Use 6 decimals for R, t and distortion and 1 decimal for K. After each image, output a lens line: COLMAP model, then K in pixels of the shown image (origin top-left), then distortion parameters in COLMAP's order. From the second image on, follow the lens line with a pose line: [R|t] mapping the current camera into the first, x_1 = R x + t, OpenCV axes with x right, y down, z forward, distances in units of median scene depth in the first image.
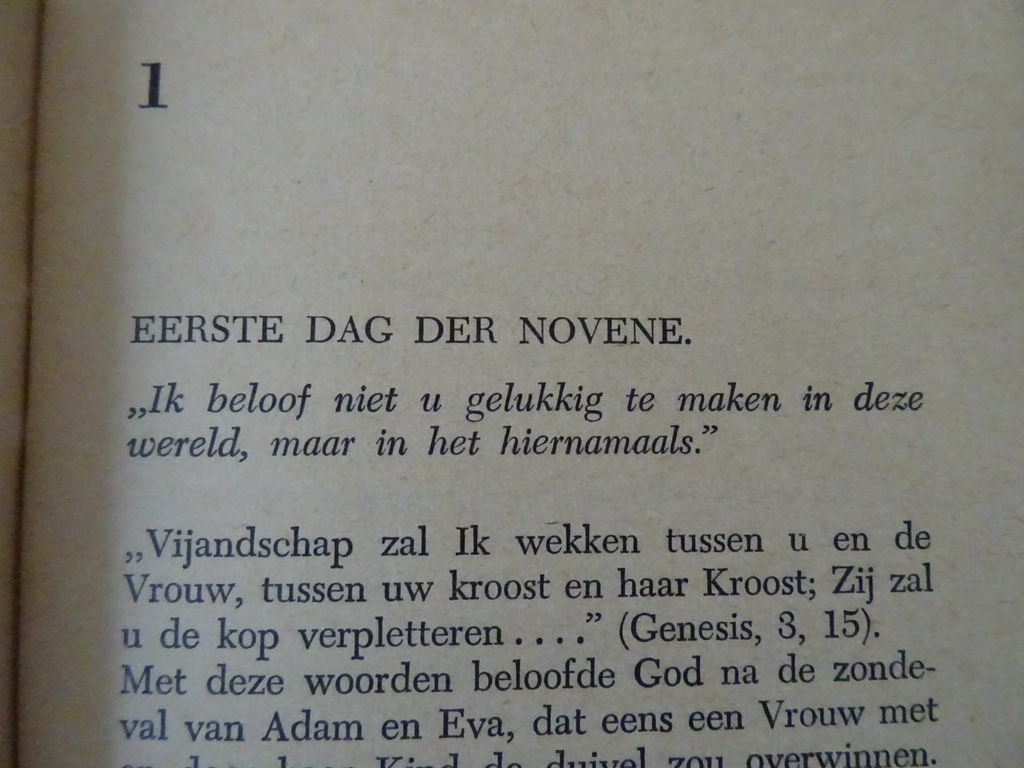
lens RADIAL K [[720.3, 0, 512.5], [0, 720.3, 386.0], [0, 0, 1]] dist [0.002620, -0.024471]
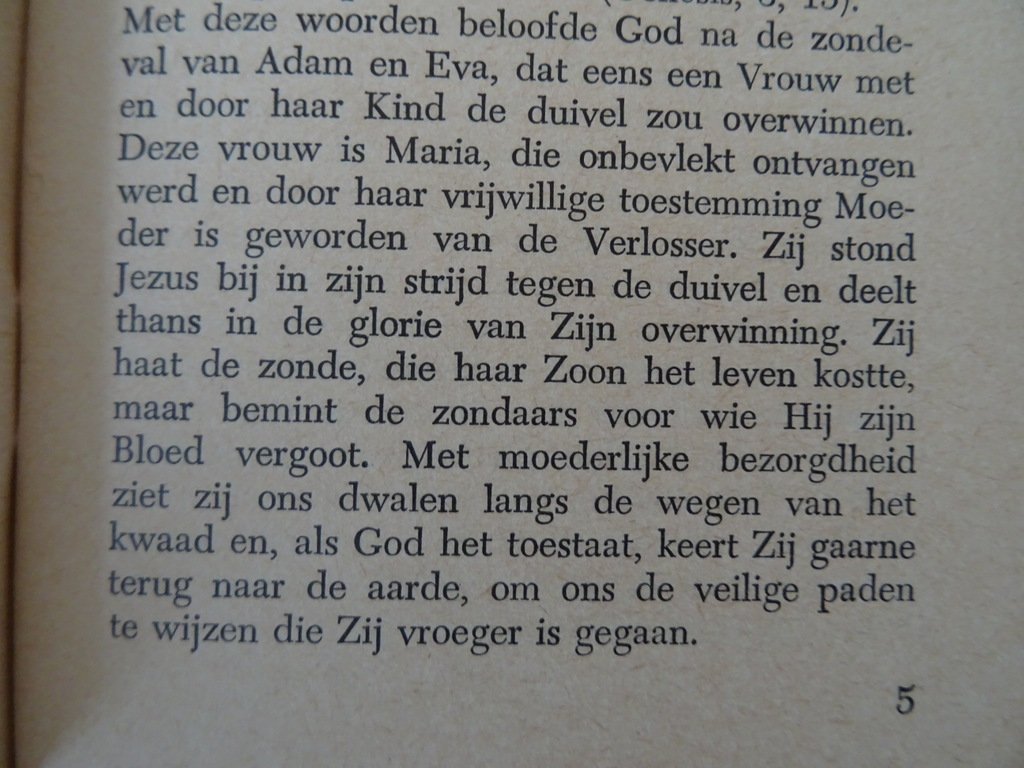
lens RADIAL K [[720.3, 0, 510.4], [0, 720.3, 387.7], [0, 0, 1]] dist [0.002620, -0.024471]
pose [[0.999680, 0.012983, -0.021700, 0.048494], [-0.011807, 0.998500, 0.053463, 0.867549], [0.022361, -0.053189, 0.998334, -0.057368]]
